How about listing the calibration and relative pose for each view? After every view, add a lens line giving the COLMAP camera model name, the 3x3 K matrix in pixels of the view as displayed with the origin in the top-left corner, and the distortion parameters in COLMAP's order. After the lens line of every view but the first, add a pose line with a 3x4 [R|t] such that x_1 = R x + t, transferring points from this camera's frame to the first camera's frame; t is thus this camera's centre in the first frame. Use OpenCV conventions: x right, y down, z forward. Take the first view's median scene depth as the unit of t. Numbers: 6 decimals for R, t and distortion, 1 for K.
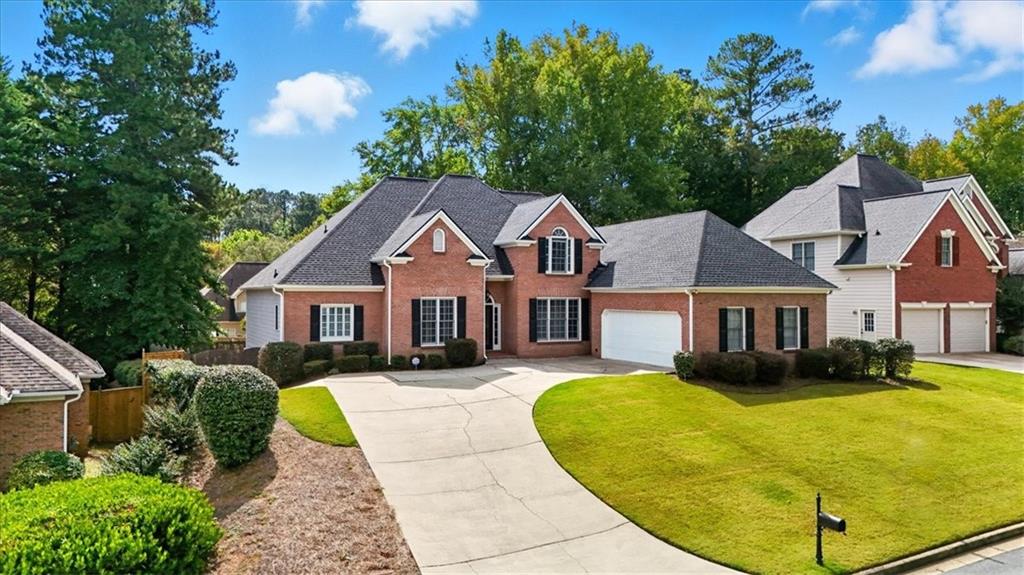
lens RADIAL K [[786.7, 0, 512.0], [0, 786.7, 287.5], [0, 0, 1]] dist [0.000622, 0.000673]
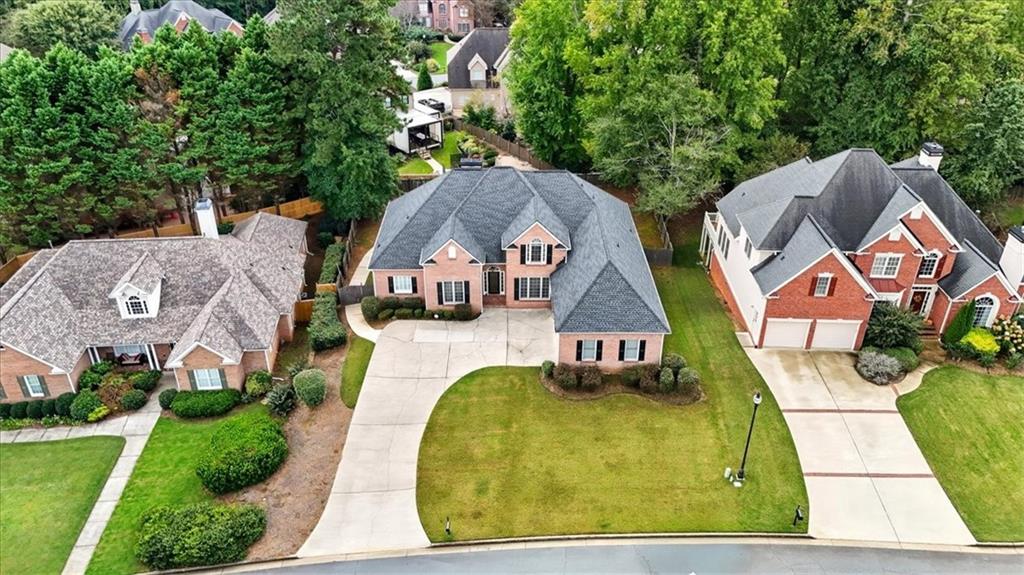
lens RADIAL K [[786.7, 0, 512.0], [0, 786.7, 287.5], [0, 0, 1]] dist [0.000622, 0.000673]
pose [[0.900623, 0.217924, -0.376016, 0.638973], [0.006093, 0.858780, 0.512308, -0.809450], [0.434559, -0.463687, 0.772109, -0.294358]]
